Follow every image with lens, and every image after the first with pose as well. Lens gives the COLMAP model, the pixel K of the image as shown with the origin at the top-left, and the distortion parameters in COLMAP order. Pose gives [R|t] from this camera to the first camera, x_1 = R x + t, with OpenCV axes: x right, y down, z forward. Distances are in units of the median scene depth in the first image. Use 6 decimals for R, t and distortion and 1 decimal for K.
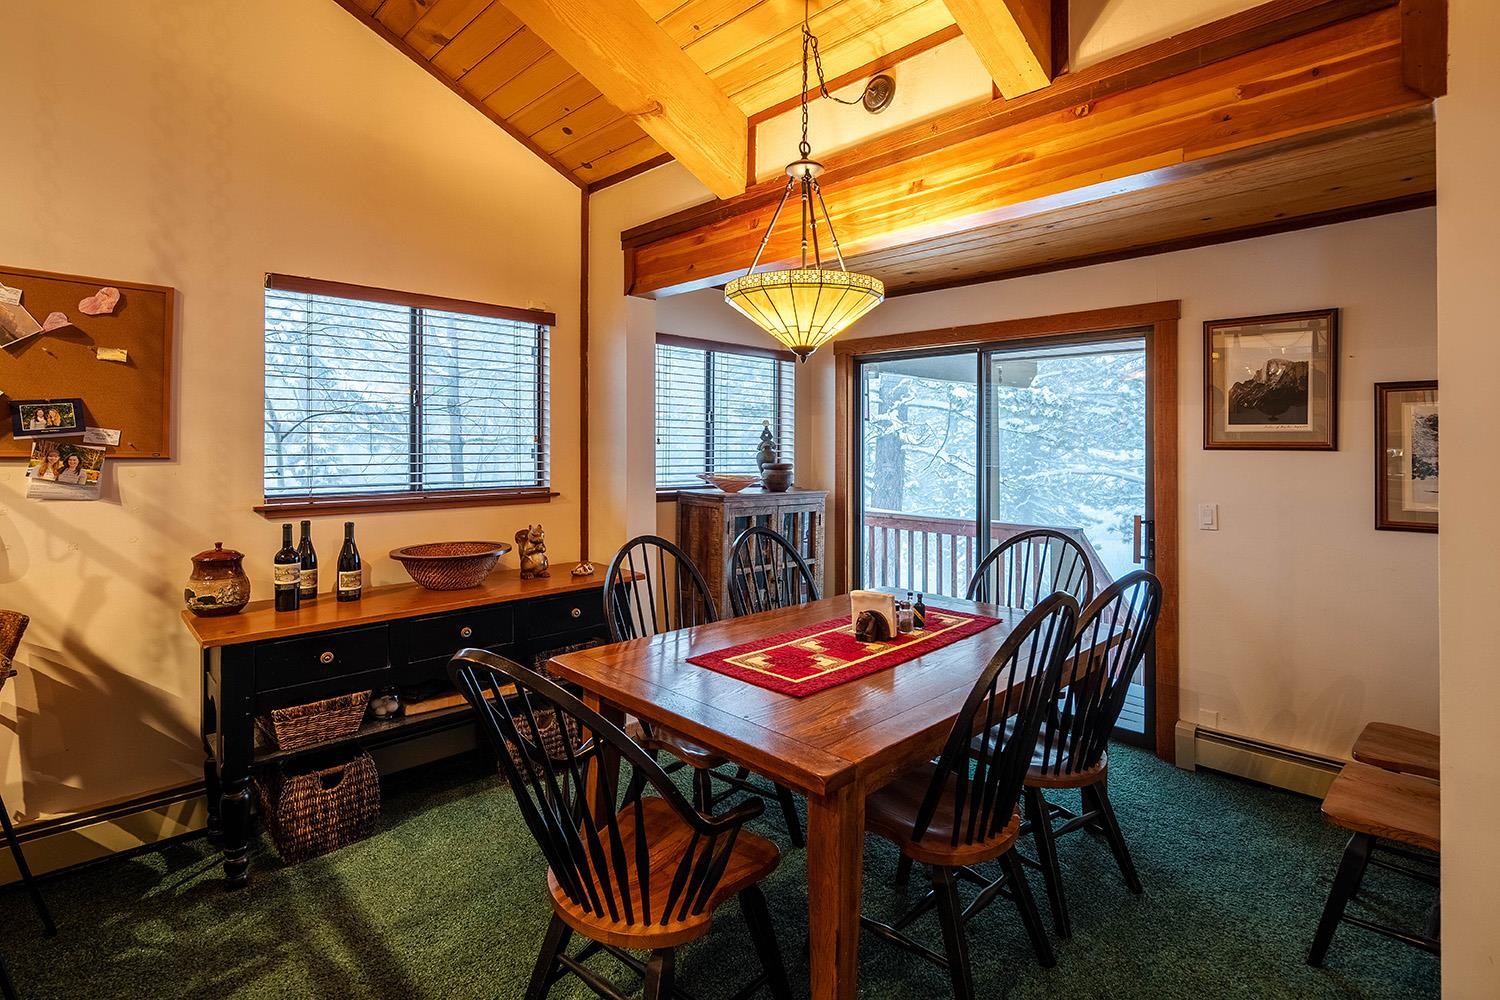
lens RADIAL K [[733.2, 0, 752.7], [0, 733.2, 445.2], [0, 0, 1]] dist [0.002013, -0.002674]
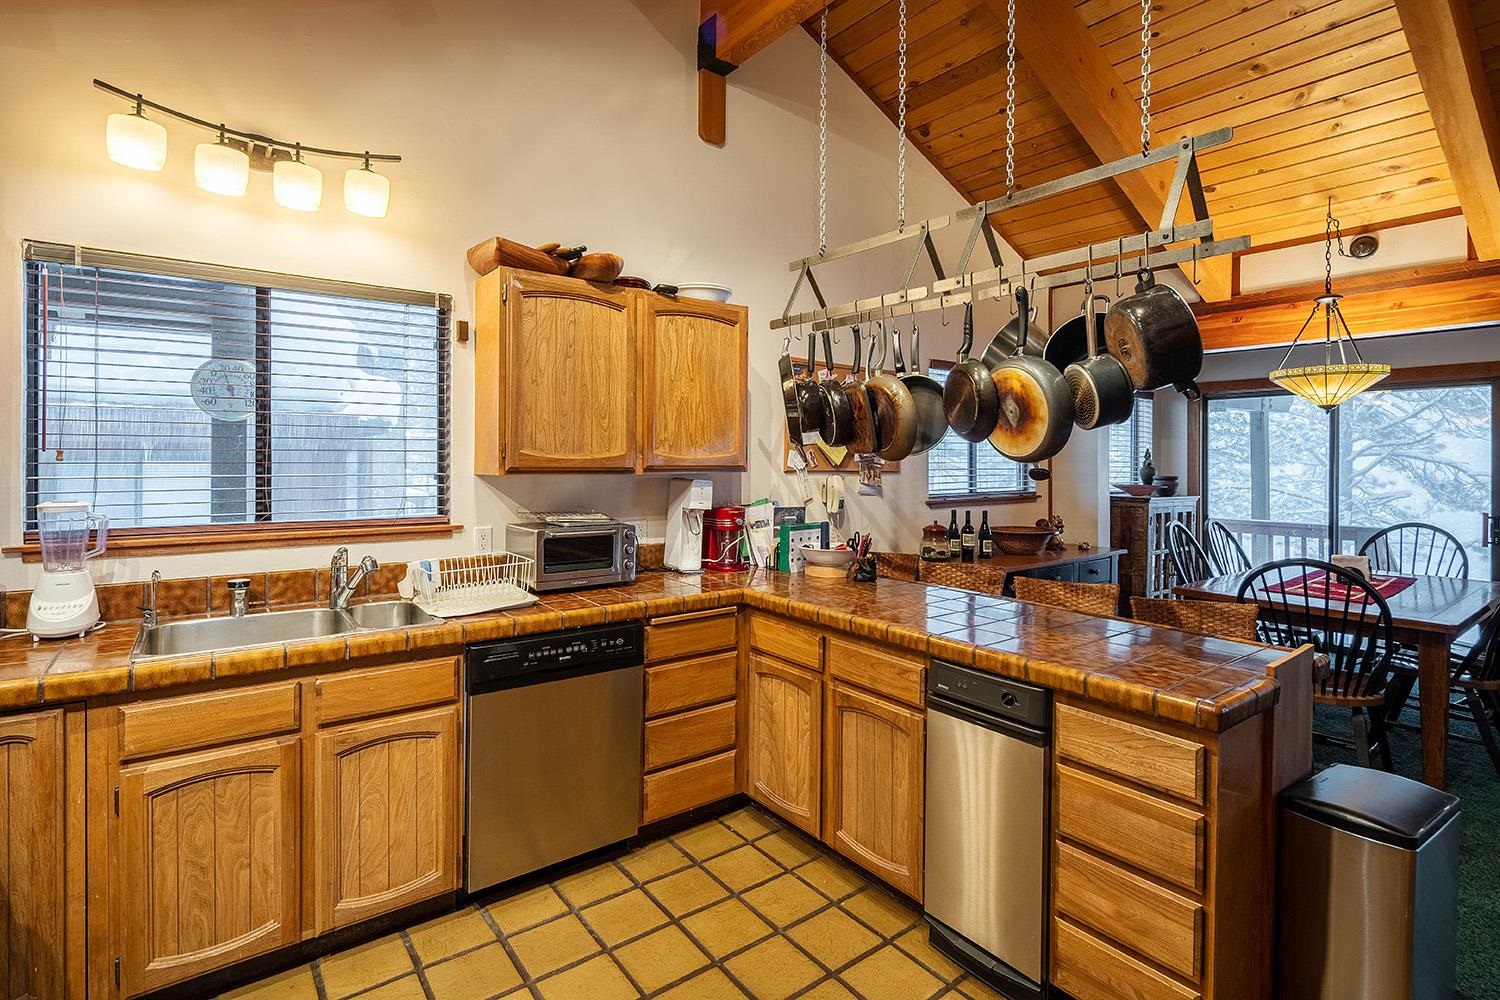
lens RADIAL K [[733.2, 0, 750.7], [0, 733.2, 459.0], [0, 0, 1]] dist [0.002013, -0.002674]
pose [[0.992593, -0.003001, -0.121451, -0.897610], [0.002741, 0.999994, -0.002304, -0.008447], [0.121457, 0.001954, 0.992595, -0.711941]]
